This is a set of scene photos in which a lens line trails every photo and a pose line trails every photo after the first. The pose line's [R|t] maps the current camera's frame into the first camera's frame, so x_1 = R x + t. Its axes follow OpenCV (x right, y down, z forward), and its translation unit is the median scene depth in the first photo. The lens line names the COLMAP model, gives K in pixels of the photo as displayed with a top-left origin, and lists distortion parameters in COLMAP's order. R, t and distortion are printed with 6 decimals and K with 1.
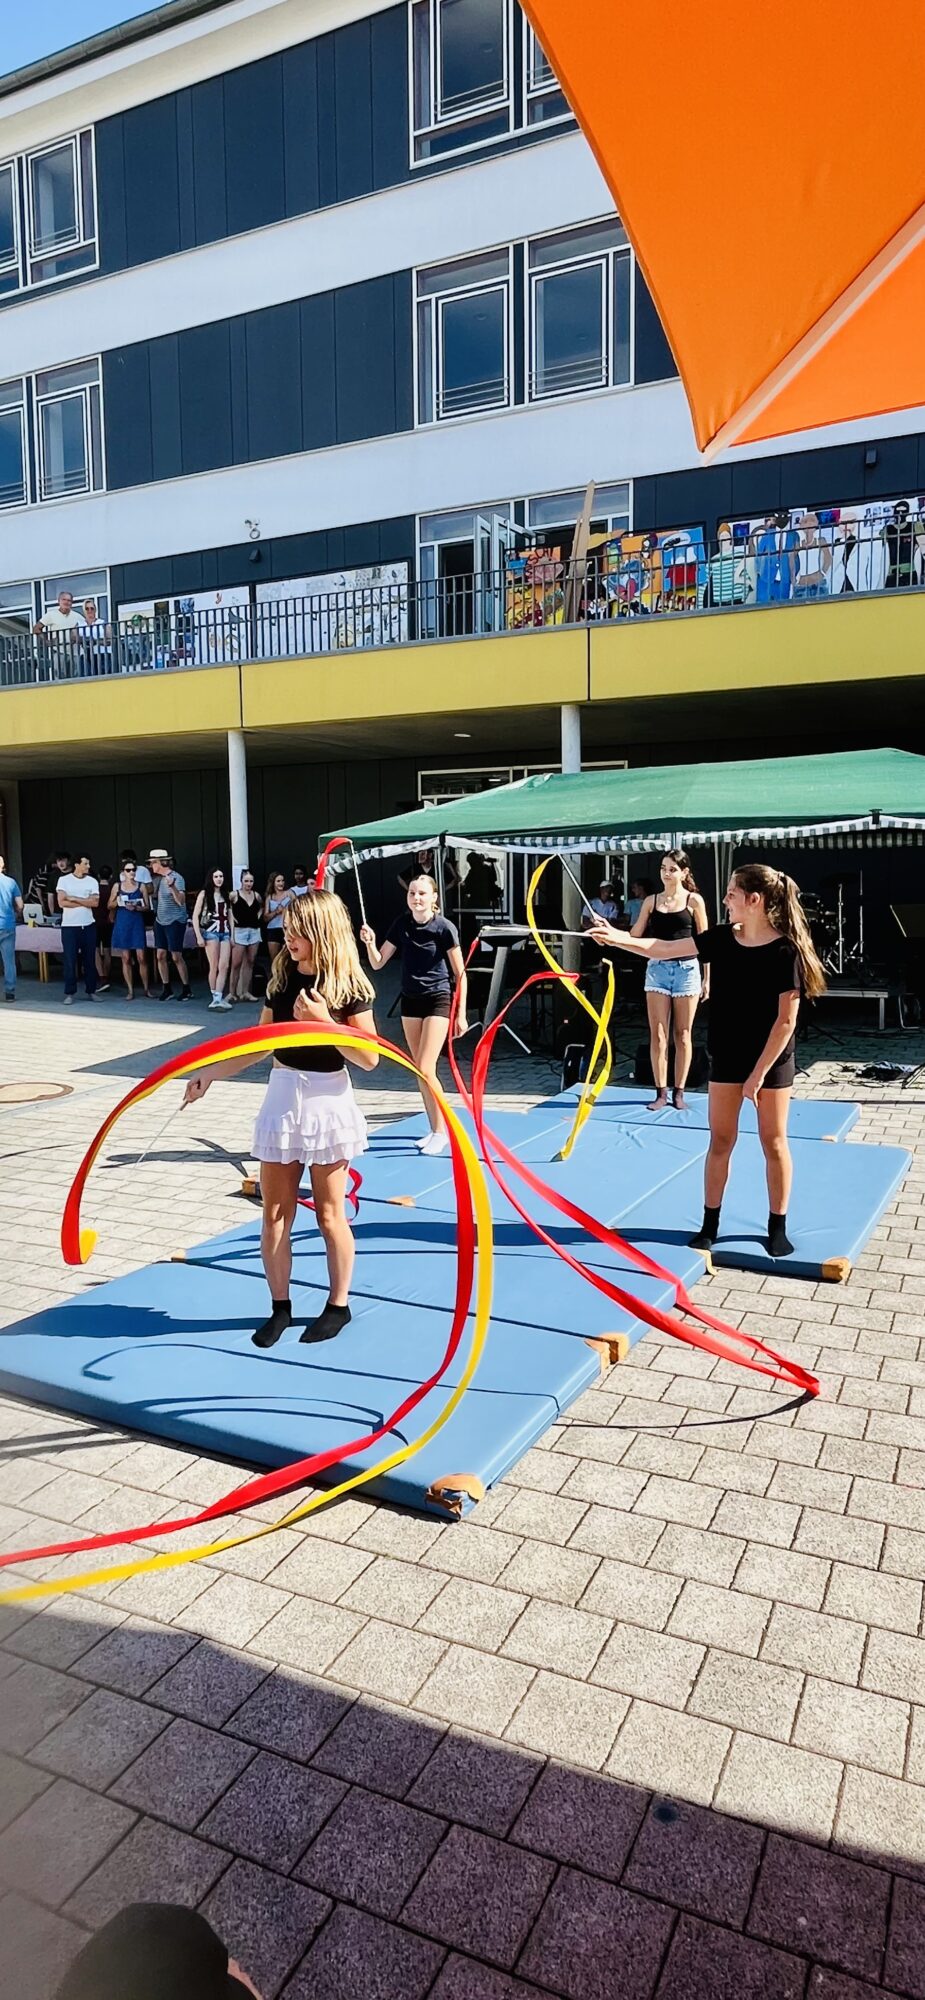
lens RADIAL K [[1092.3, 0, 485.7], [0, 1092.3, 965.9], [0, 0, 1]] dist [-0.004011, 0.004759]
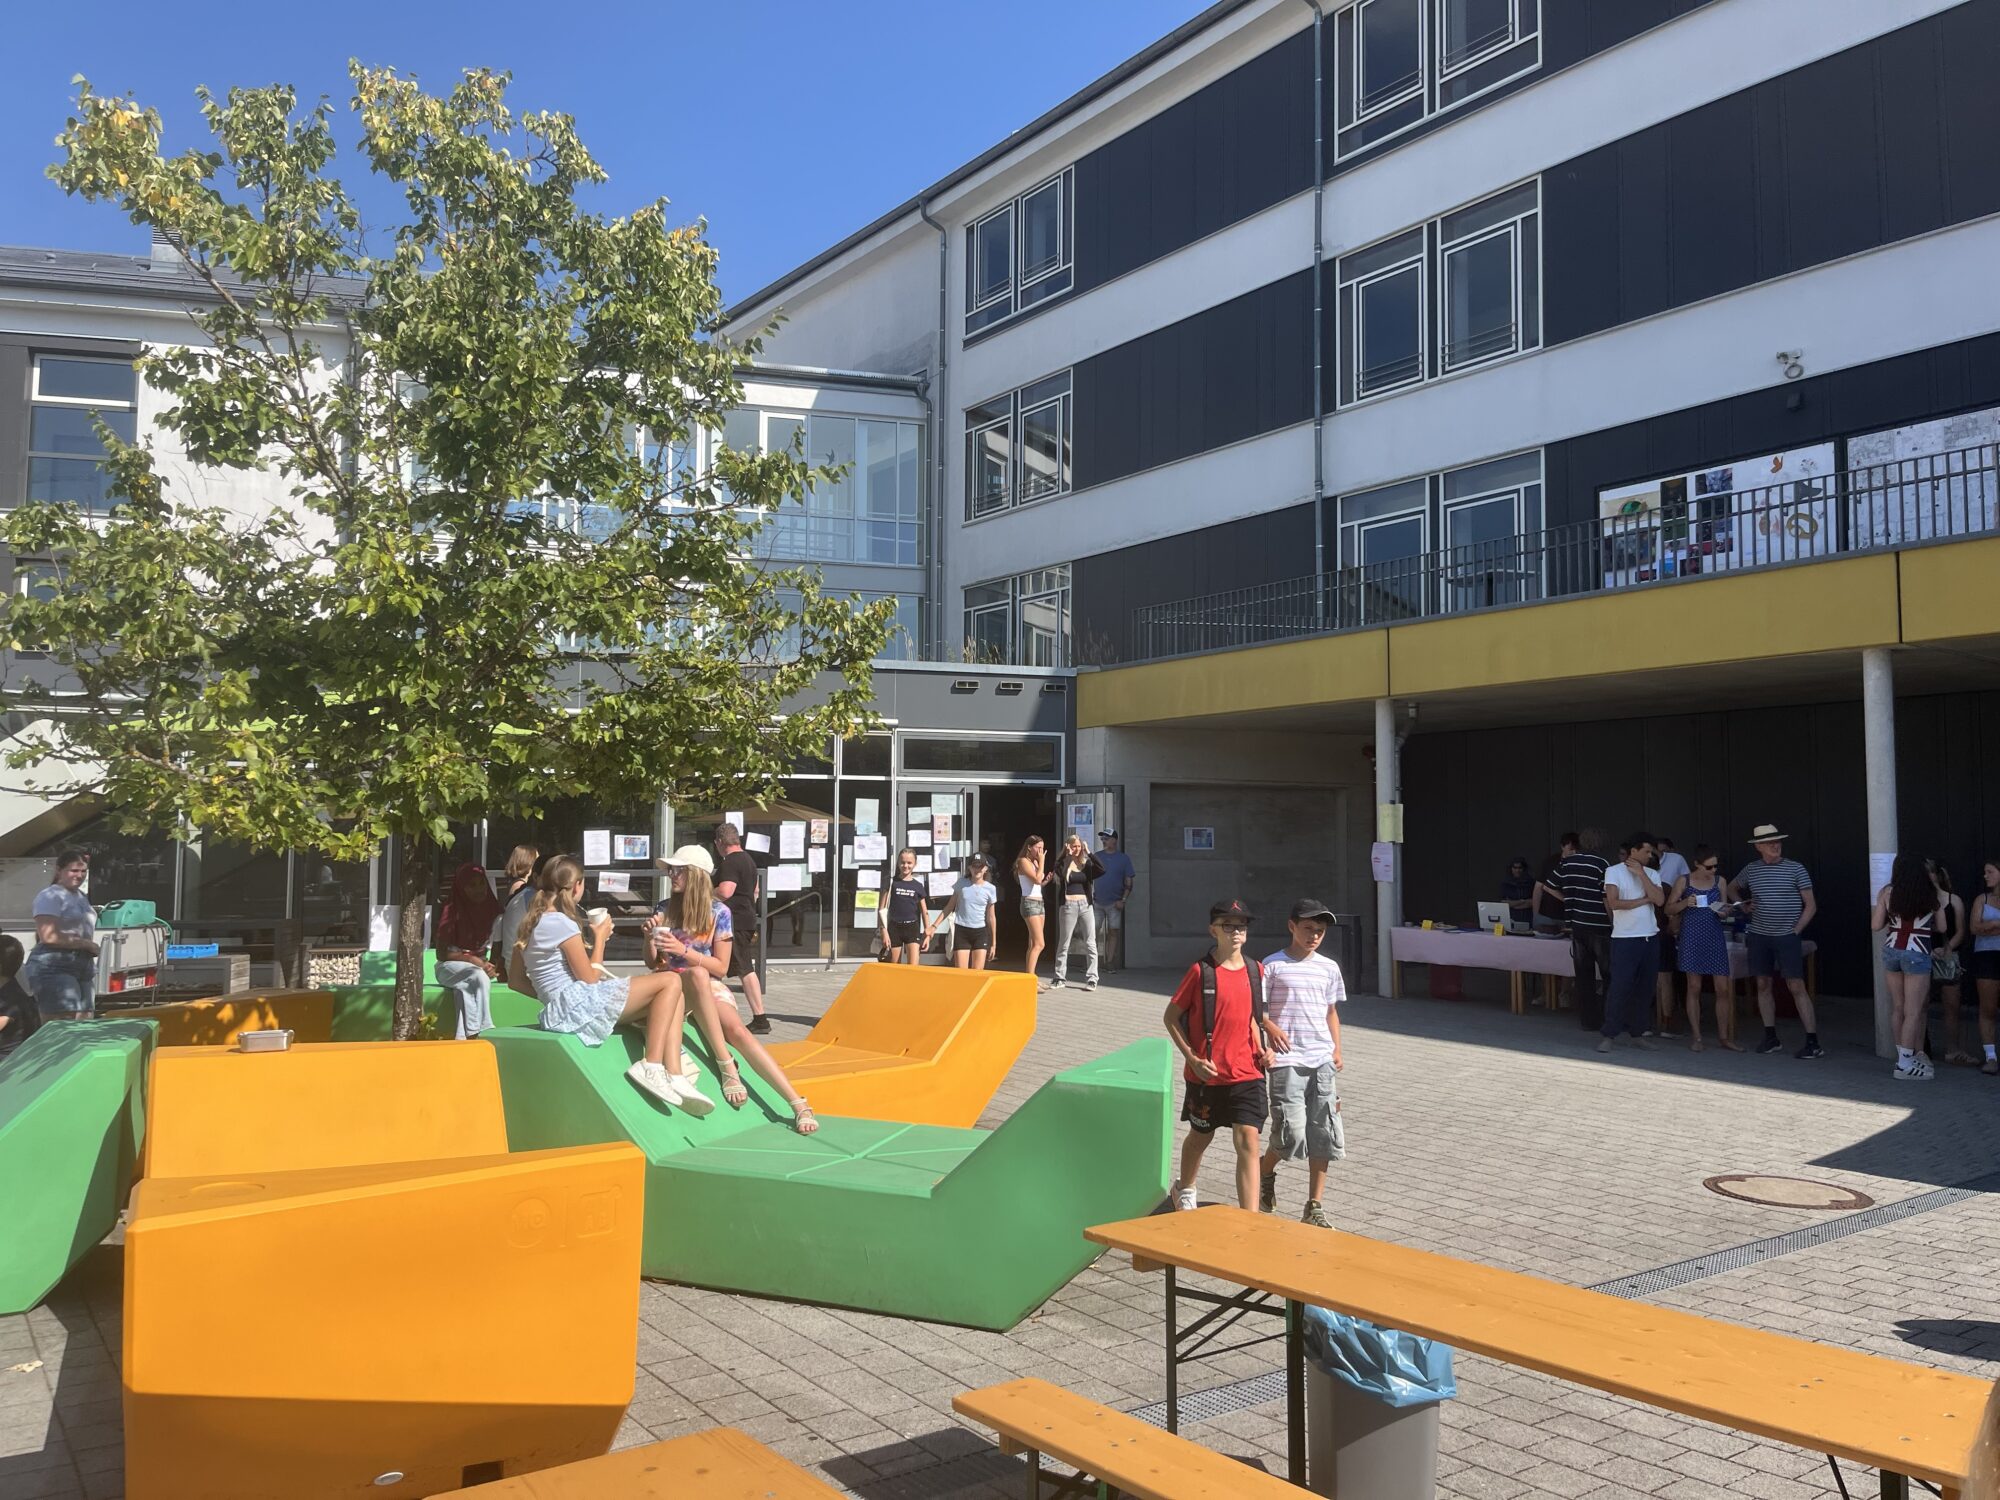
lens RADIAL K [[1515.0, 0, 1012.0], [0, 1515.0, 760.0], [0, 0, 1]] dist [0.057256, -0.075330]
pose [[0.881763, -0.017217, -0.471379, -0.210464], [-0.054416, 0.988948, -0.137913, 0.005595], [0.468544, 0.147257, 0.871081, -0.035448]]
